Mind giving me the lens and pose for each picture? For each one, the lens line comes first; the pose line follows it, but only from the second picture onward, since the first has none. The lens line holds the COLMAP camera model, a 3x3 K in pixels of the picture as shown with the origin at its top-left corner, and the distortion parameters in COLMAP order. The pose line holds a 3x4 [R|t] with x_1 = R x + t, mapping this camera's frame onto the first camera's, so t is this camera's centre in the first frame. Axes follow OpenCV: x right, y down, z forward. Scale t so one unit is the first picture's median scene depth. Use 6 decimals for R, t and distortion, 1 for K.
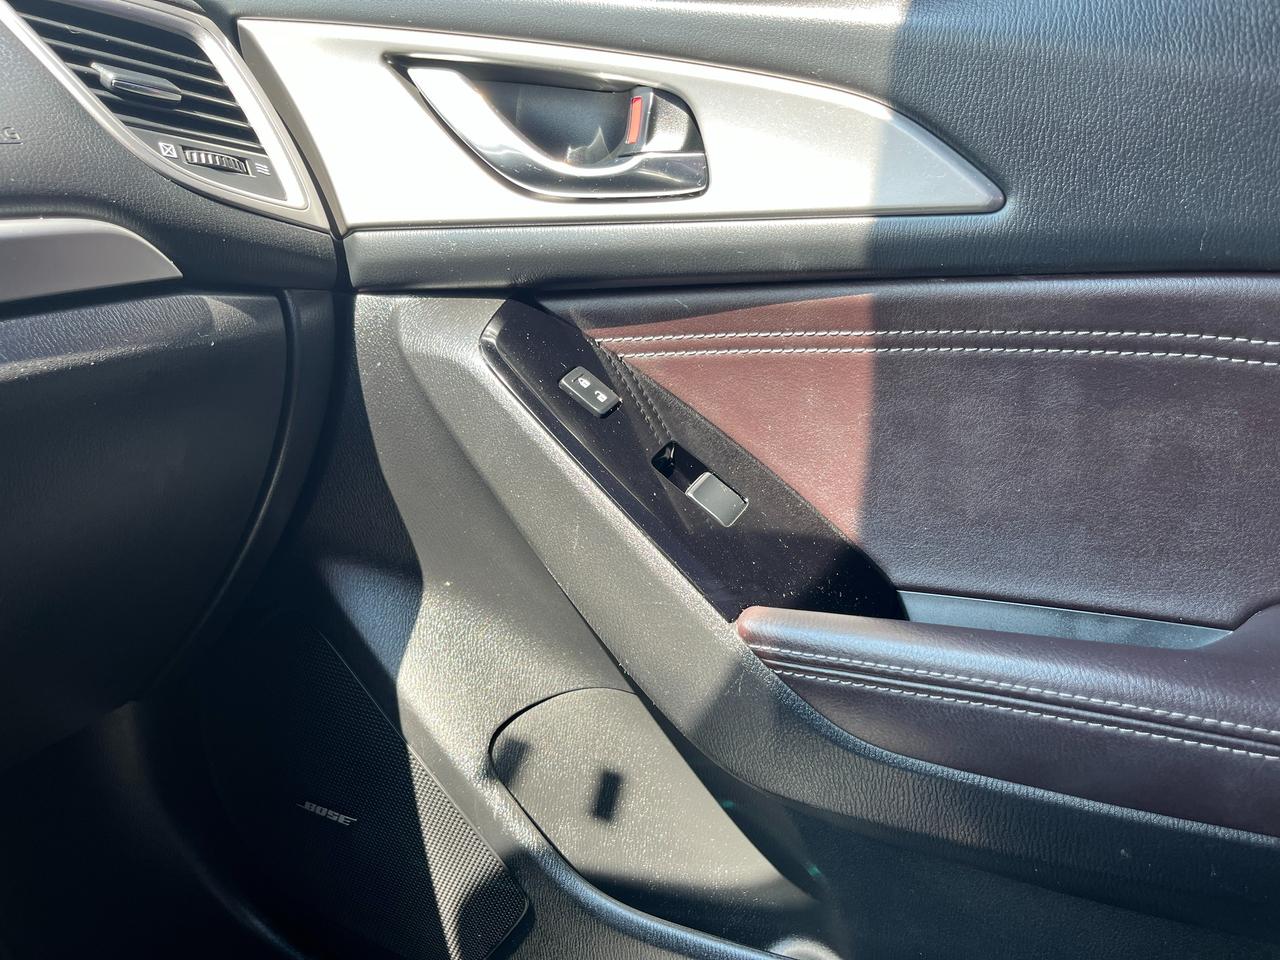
lens RADIAL K [[973.4, 0, 649.4], [0, 973.4, 472.5], [0, 0, 1]] dist [0.057834, -0.108738]
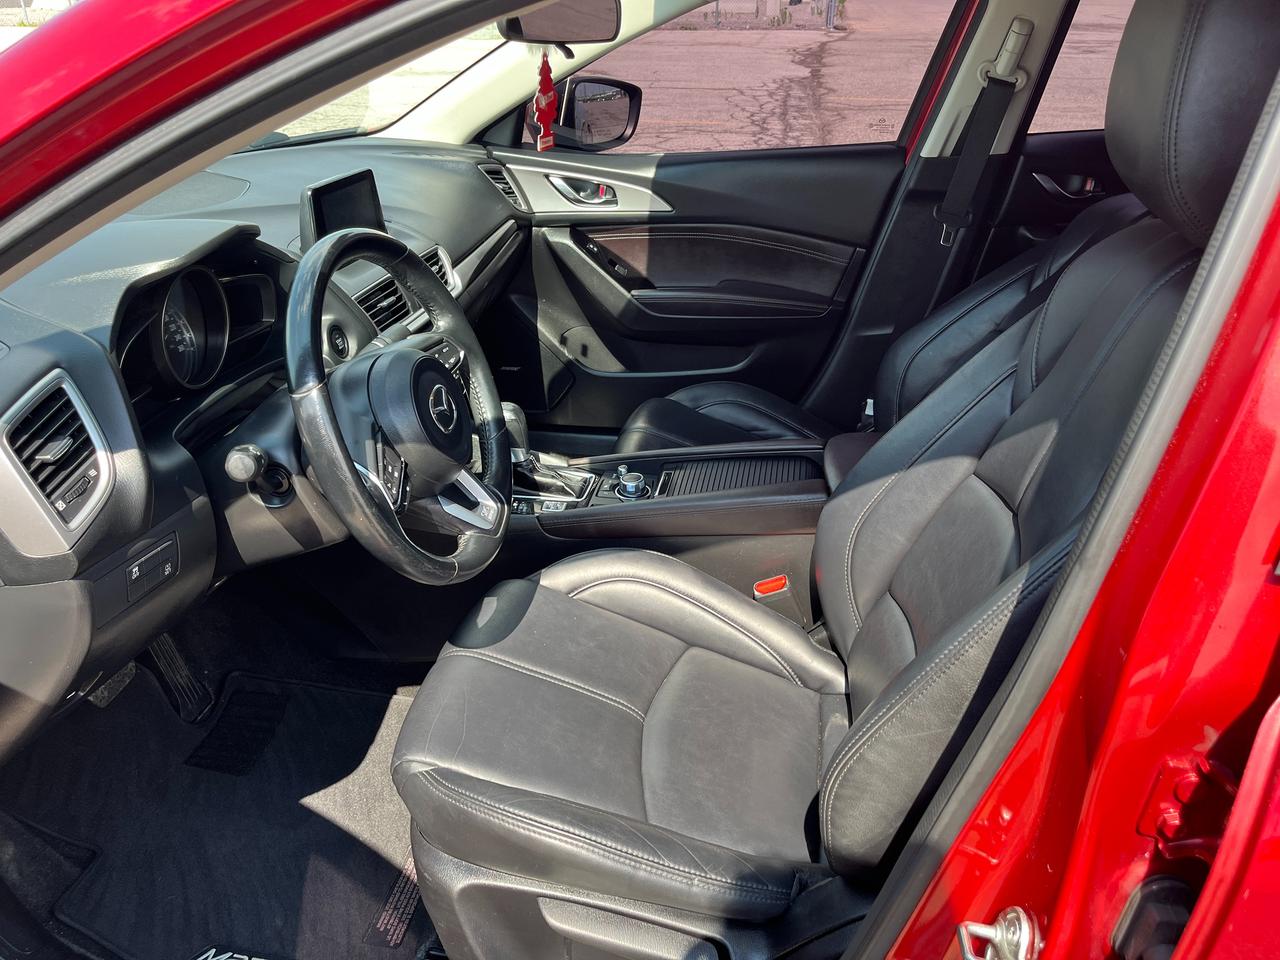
lens RADIAL K [[973.4, 0, 649.4], [0, 973.4, 472.5], [0, 0, 1]] dist [0.057834, -0.108738]
pose [[0.926827, -0.131364, 0.351761, -1.605380], [0.065952, 0.979195, 0.191904, 0.091333], [-0.369652, -0.154662, 0.916208, -3.584219]]
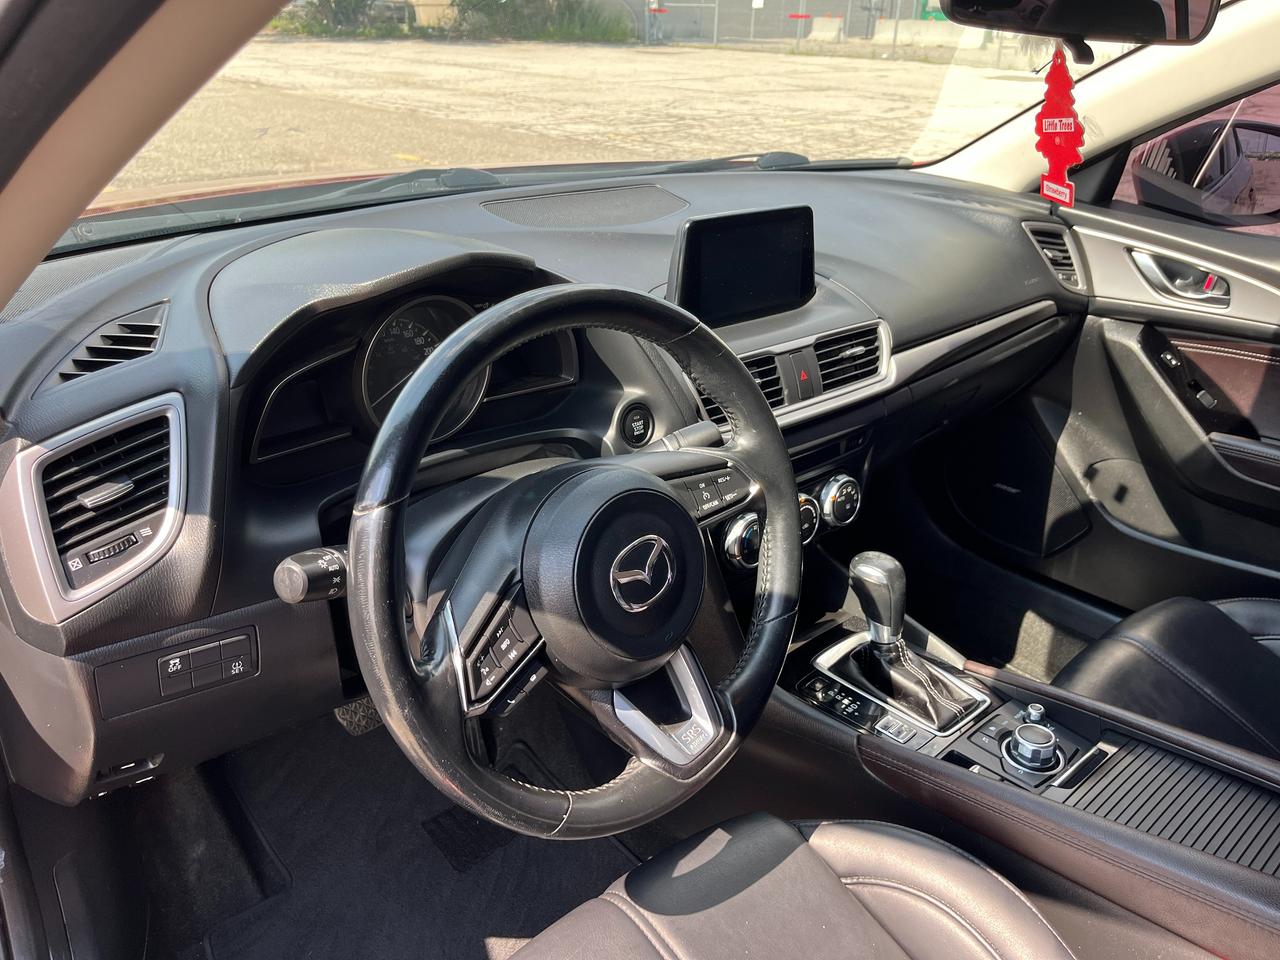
lens RADIAL K [[974.6, 0, 640.0], [0, 974.6, 480.0], [0, 0, 1]] dist [0.064897, -0.091094]
pose [[0.953724, 0.177693, -0.242562, -0.874956], [-0.133828, 0.973246, 0.186770, -0.070638], [0.269260, -0.145665, 0.951988, -2.655476]]
